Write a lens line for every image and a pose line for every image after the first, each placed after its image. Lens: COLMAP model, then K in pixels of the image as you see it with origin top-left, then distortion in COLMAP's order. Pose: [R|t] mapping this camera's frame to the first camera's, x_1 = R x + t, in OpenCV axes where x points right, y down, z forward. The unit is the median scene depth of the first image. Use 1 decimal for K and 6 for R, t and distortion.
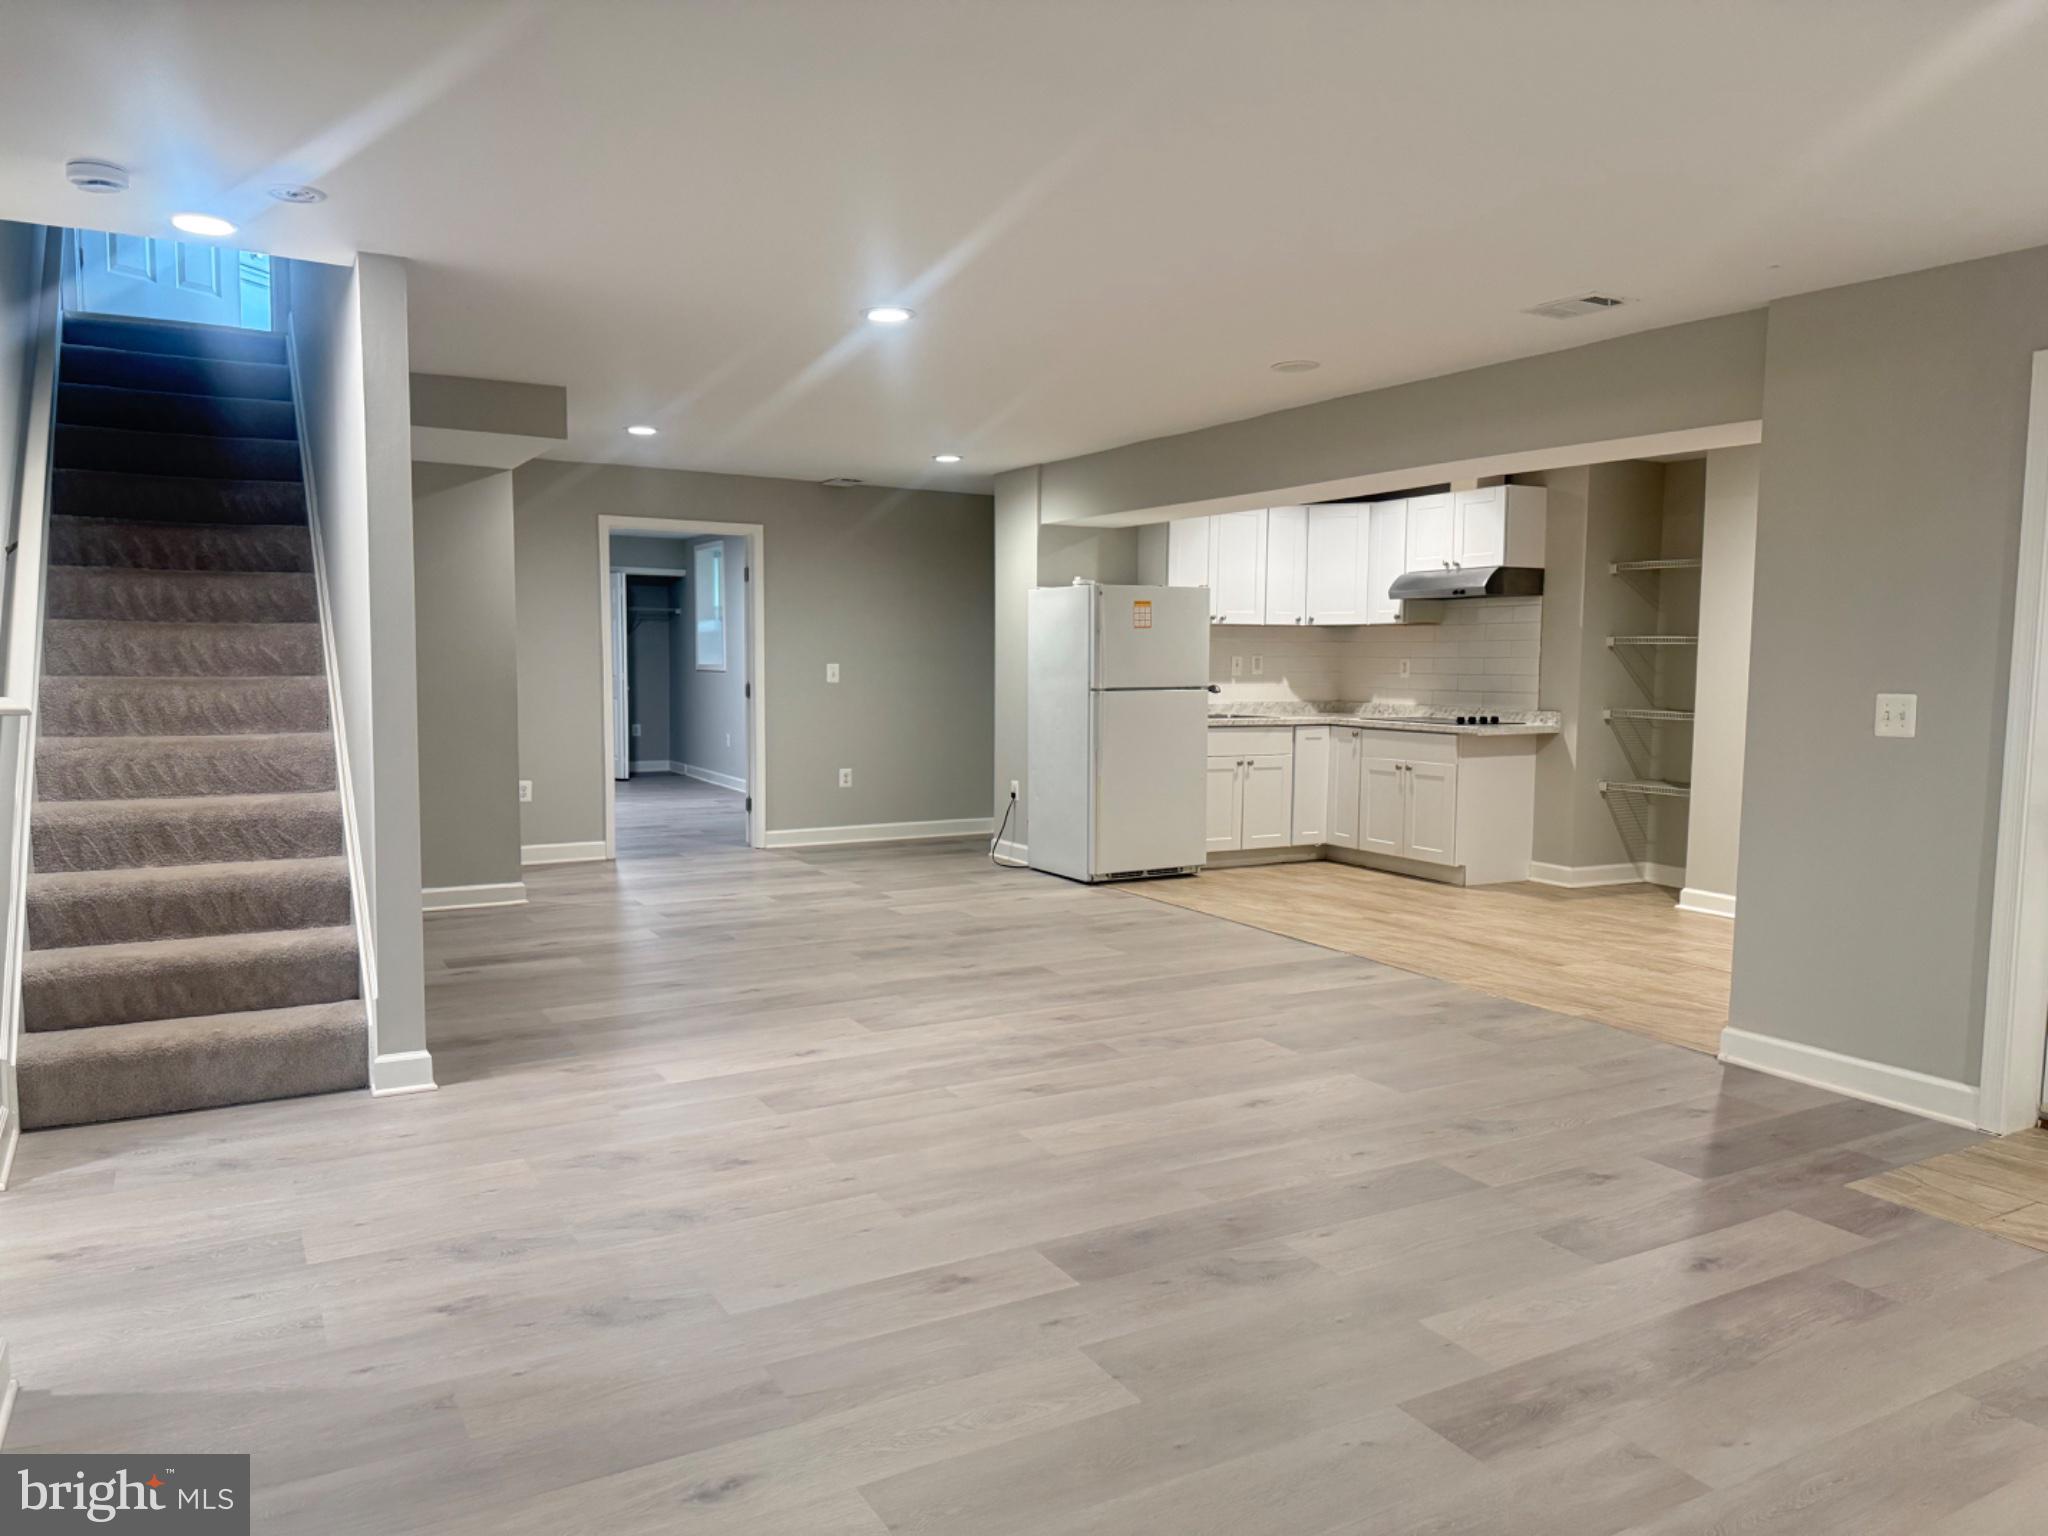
lens RADIAL K [[1436.7, 0, 1018.8], [0, 1436.7, 770.7], [0, 0, 1]] dist [0.135958, -0.189070]
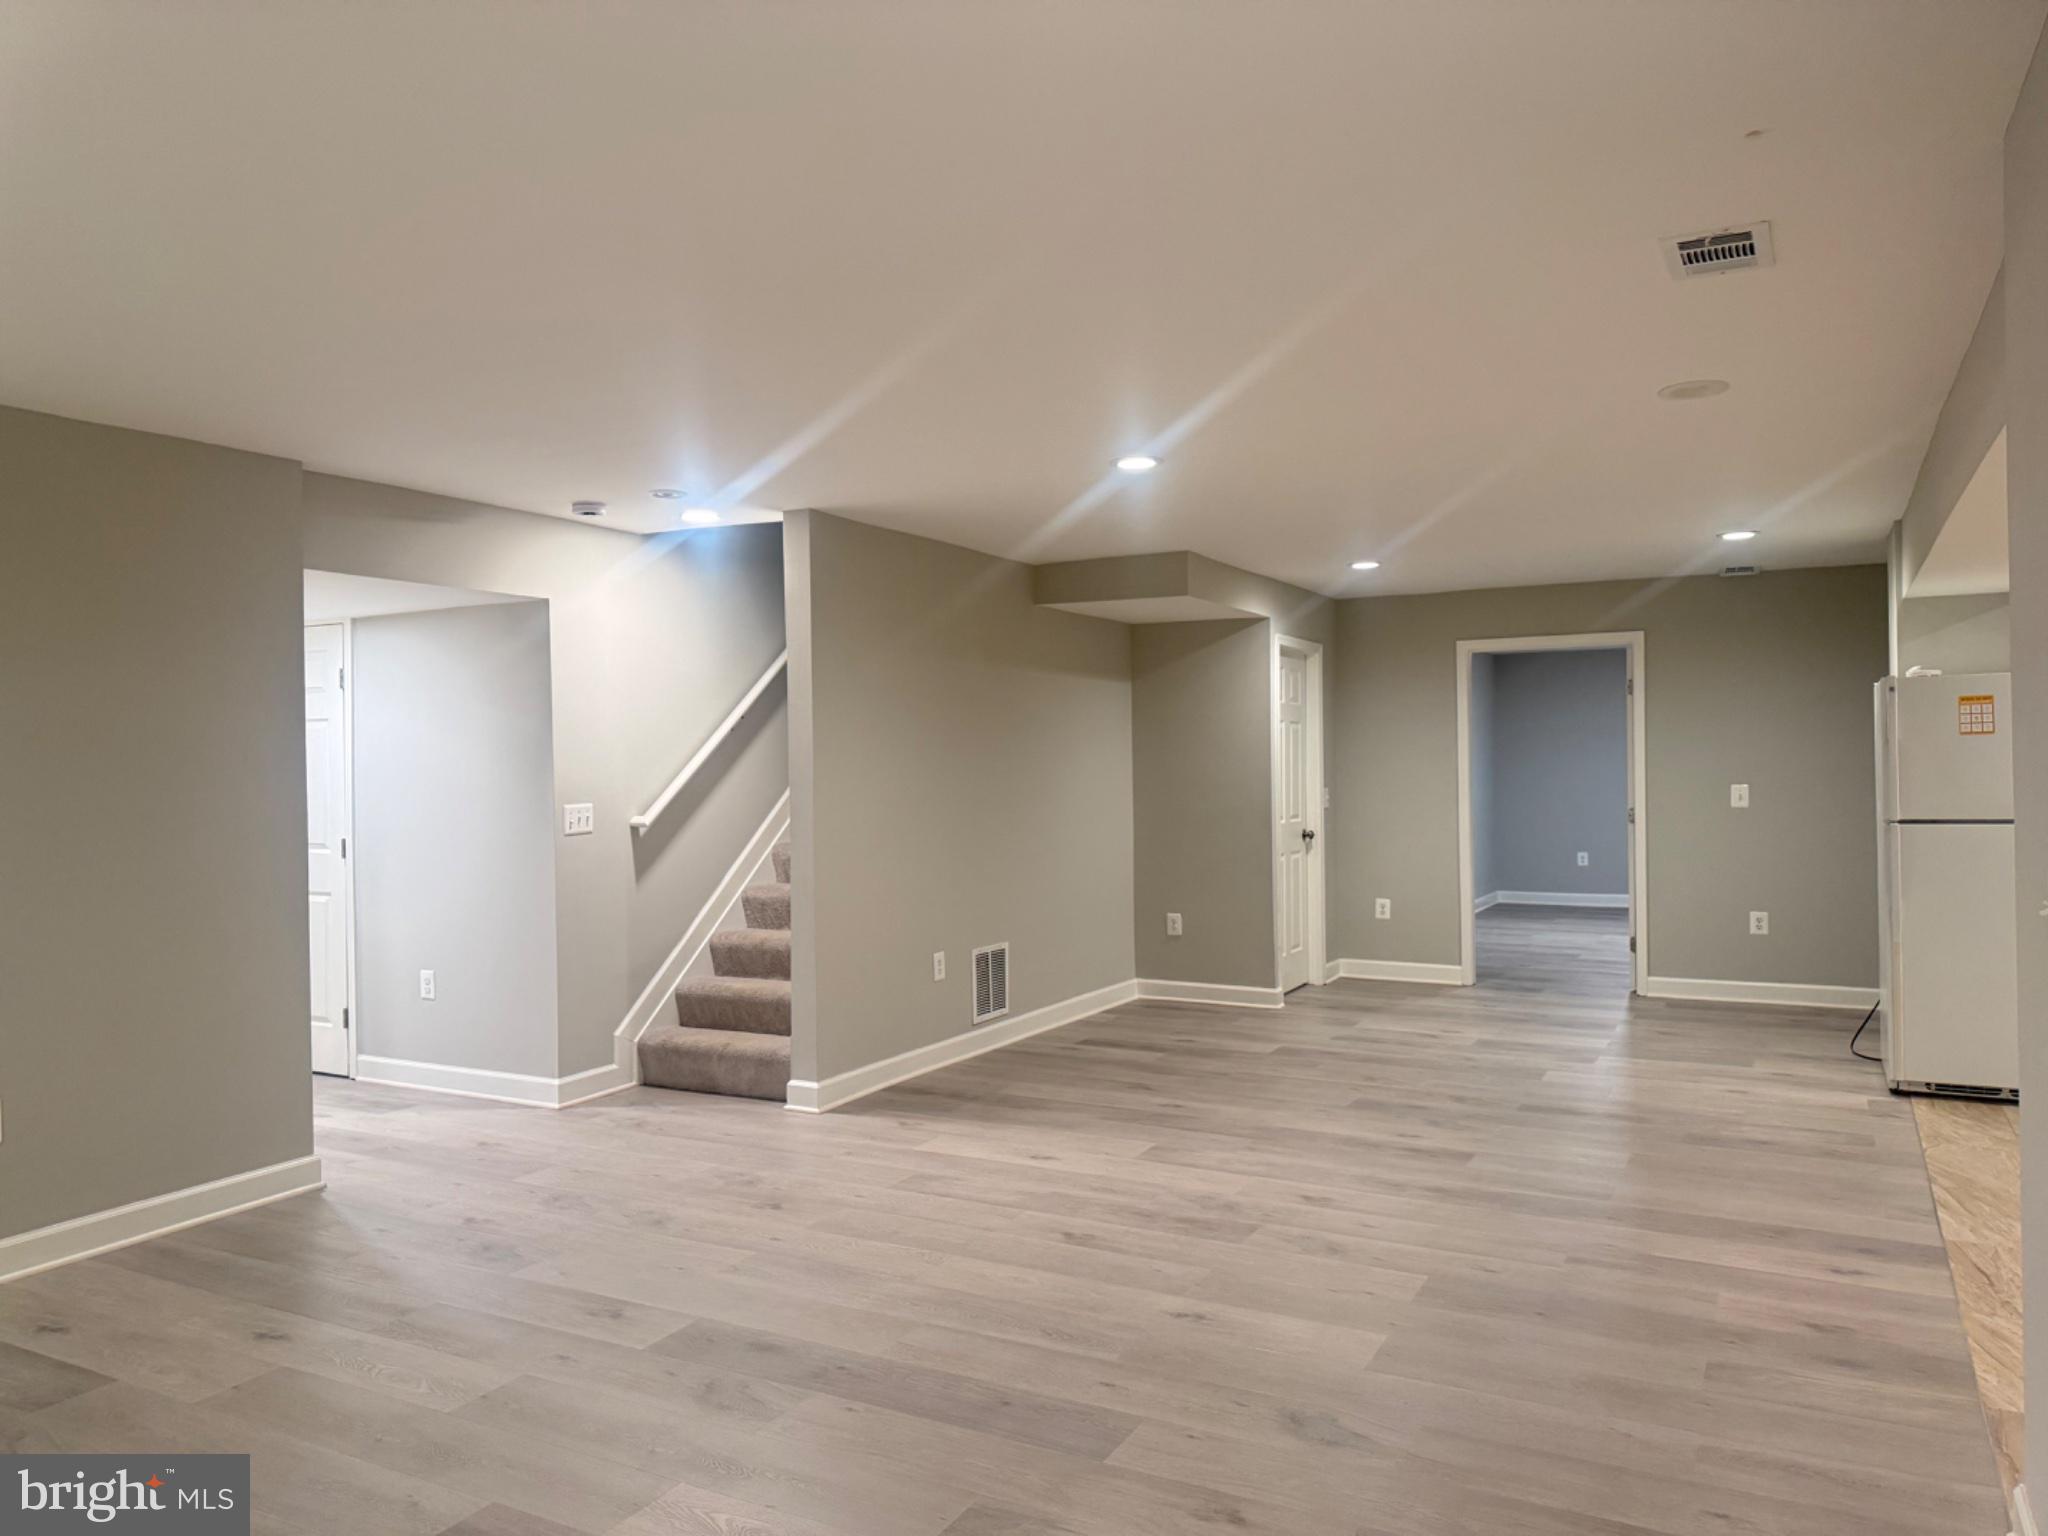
lens RADIAL K [[1436.7, 0, 1018.8], [0, 1436.7, 770.7], [0, 0, 1]] dist [0.135958, -0.189070]
pose [[0.521641, -0.013698, -0.853055, 0.798472], [-0.053983, 0.997338, -0.049026, -0.038907], [0.851455, 0.071624, 0.519513, 0.425225]]
